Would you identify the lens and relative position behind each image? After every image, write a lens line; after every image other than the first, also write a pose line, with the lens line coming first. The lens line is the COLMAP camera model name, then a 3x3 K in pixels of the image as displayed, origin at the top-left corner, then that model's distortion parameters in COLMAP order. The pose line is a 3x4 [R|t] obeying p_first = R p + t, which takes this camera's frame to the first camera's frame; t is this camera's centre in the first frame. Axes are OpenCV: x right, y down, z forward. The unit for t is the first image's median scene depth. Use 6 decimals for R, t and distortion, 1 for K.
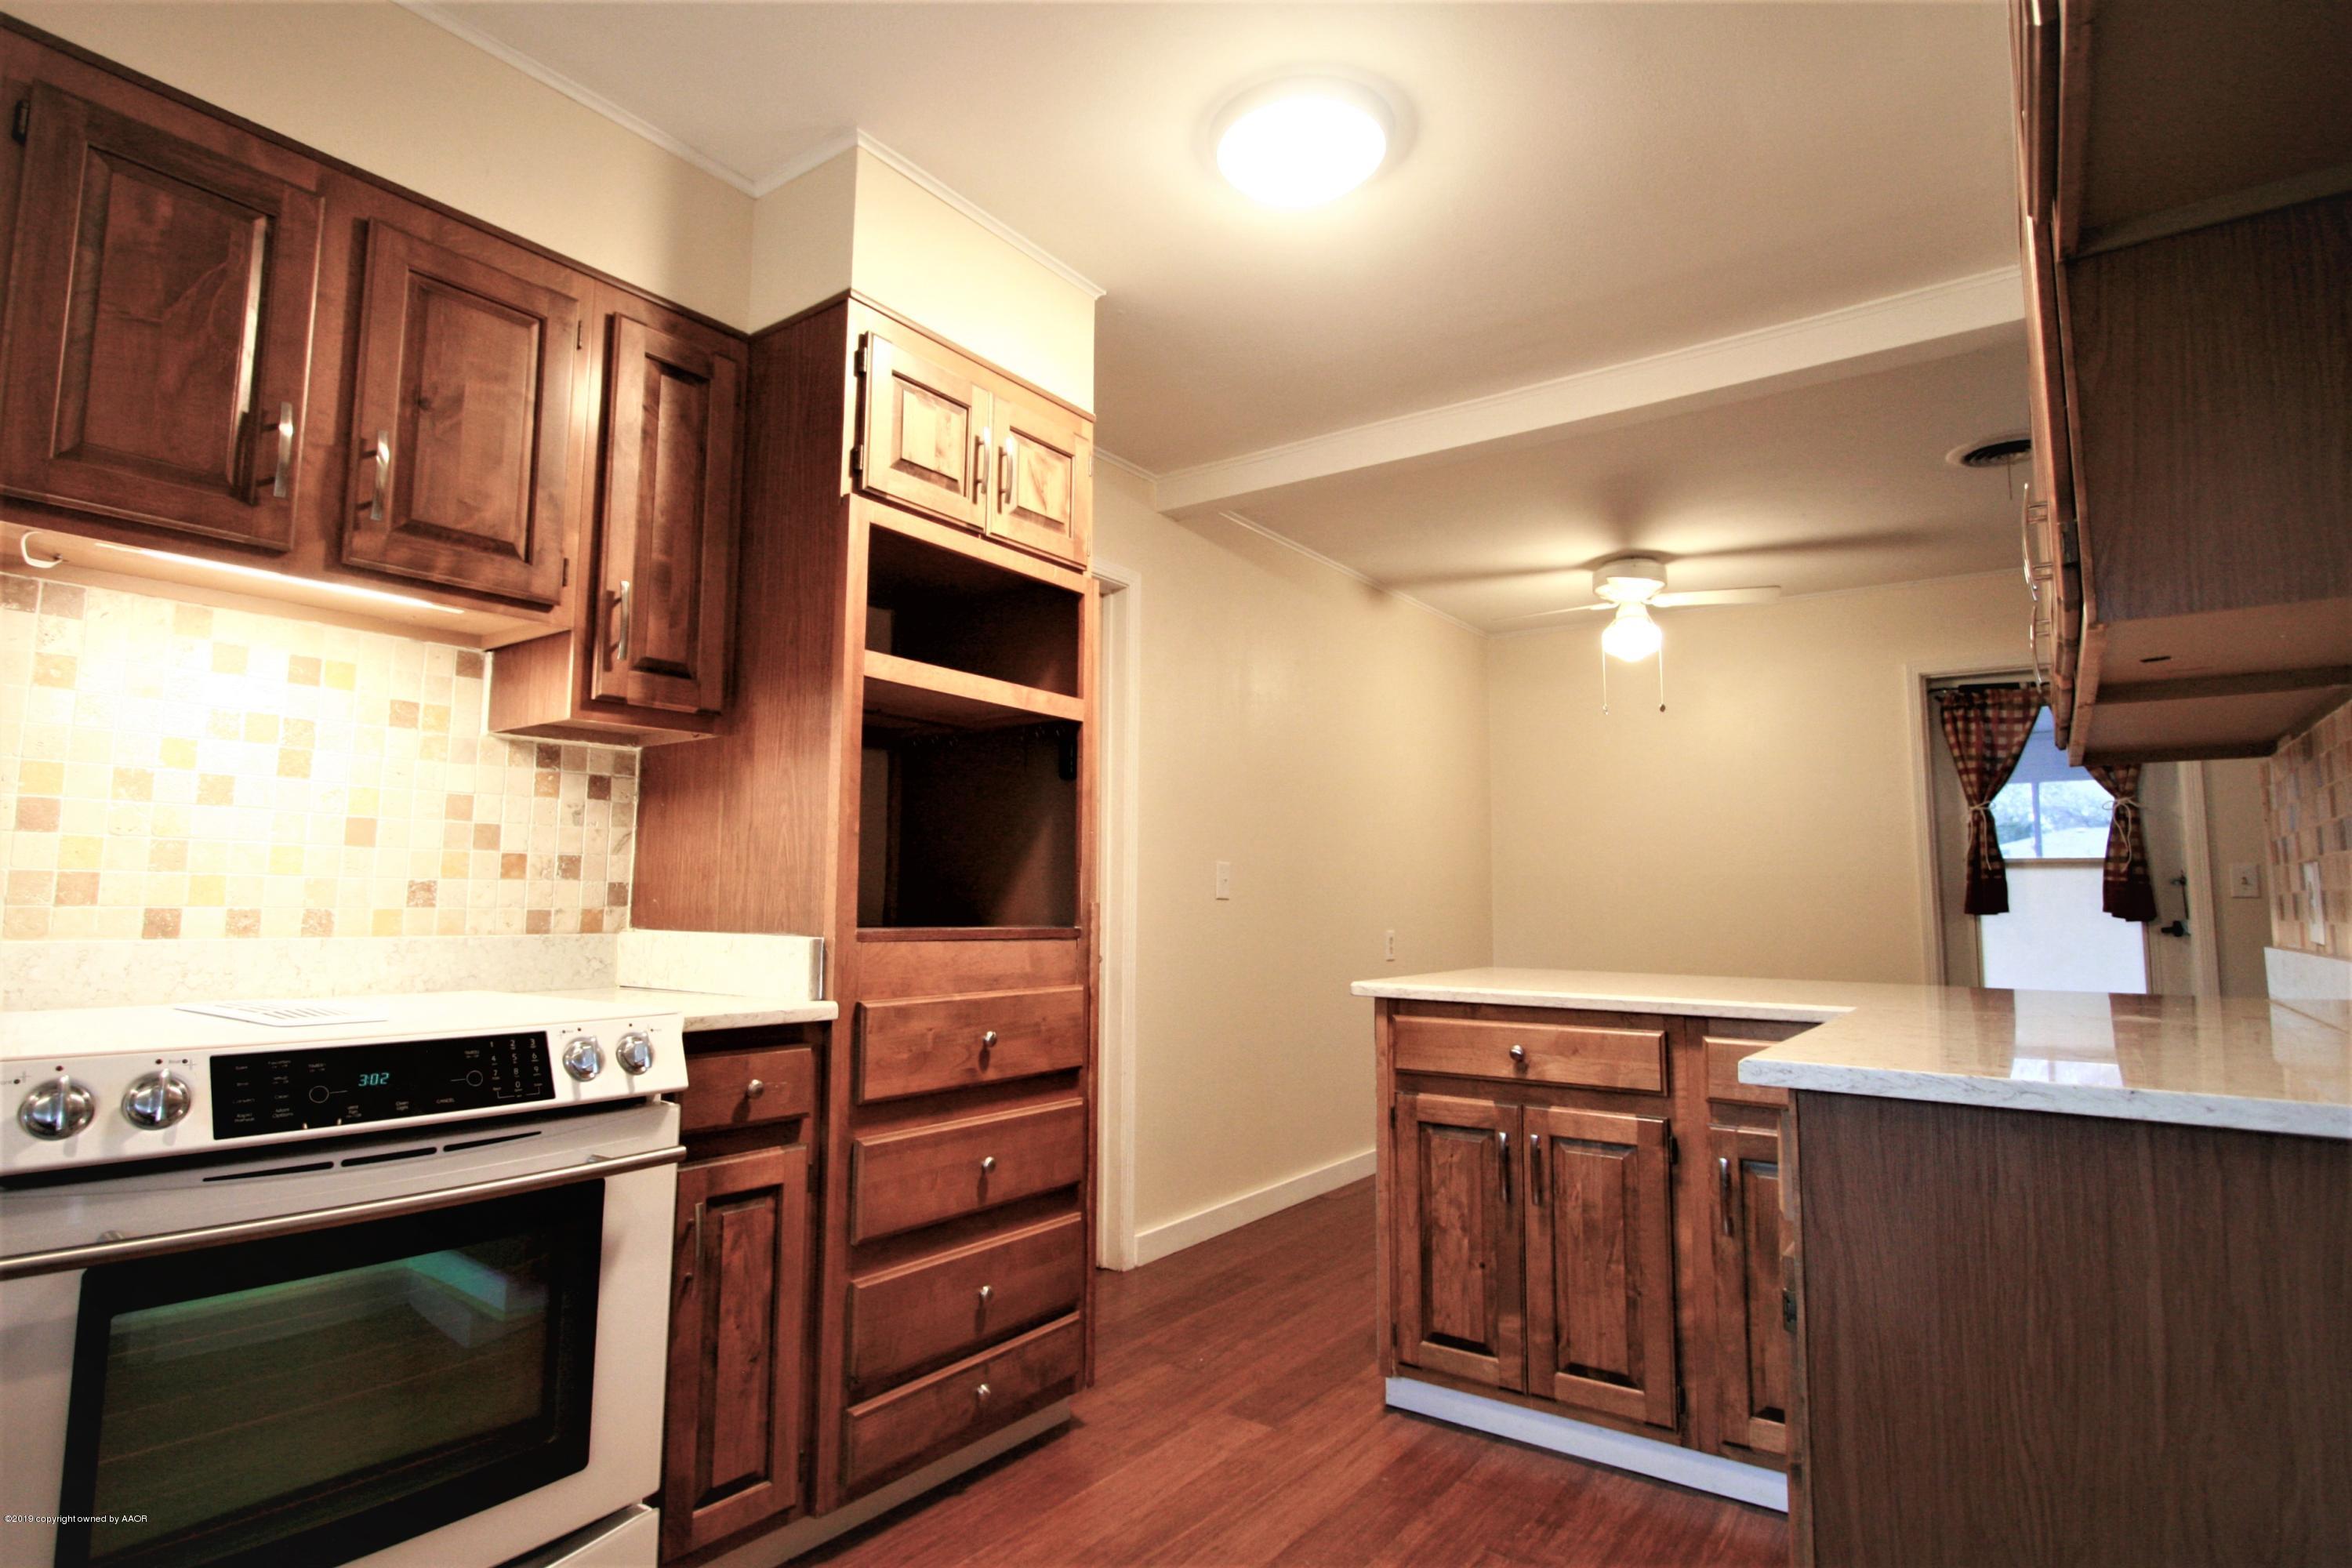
lens RADIAL K [[1226.8, 0, 1172.8], [0, 1226.8, 778.6], [0, 0, 1]] dist [0.000211, -0.004049]
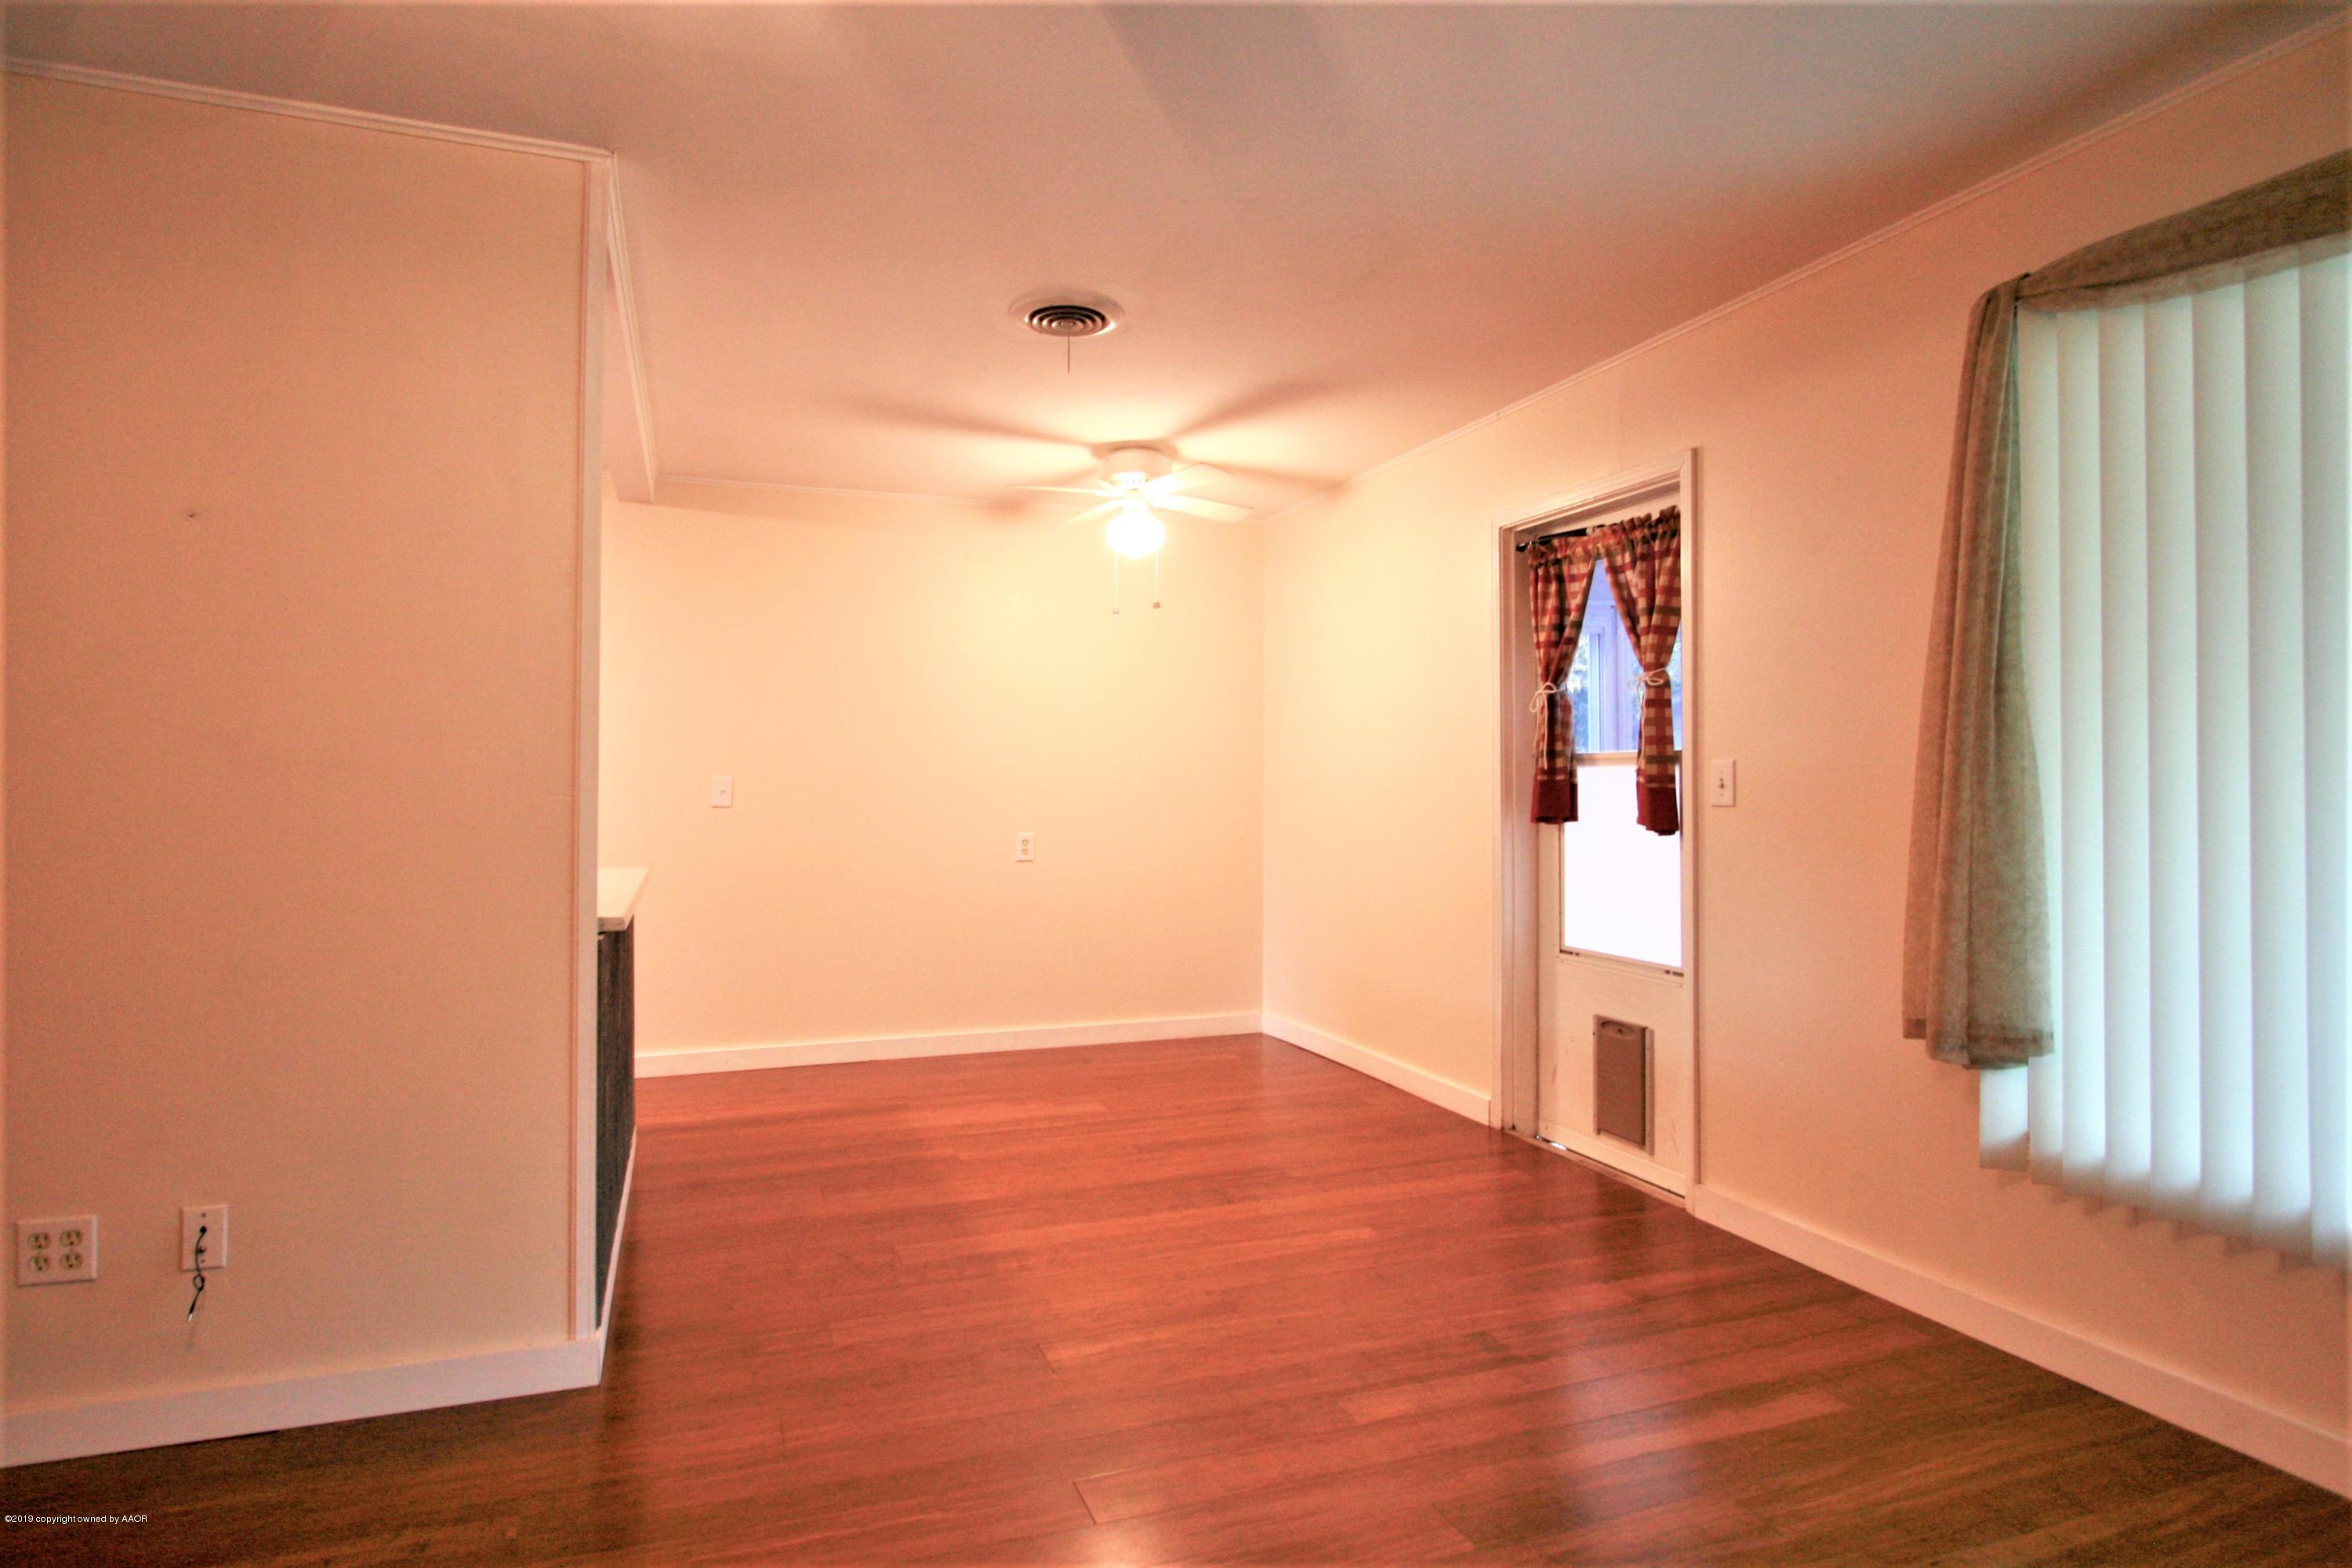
lens RADIAL K [[1226.8, 0, 1178.2], [0, 1226.8, 768.6], [0, 0, 1]] dist [0.000211, -0.004049]
pose [[0.837467, -0.015018, -0.546282, 0.944425], [0.063111, 0.995592, 0.069381, 0.004020], [0.542832, -0.092581, 0.834723, 0.207834]]
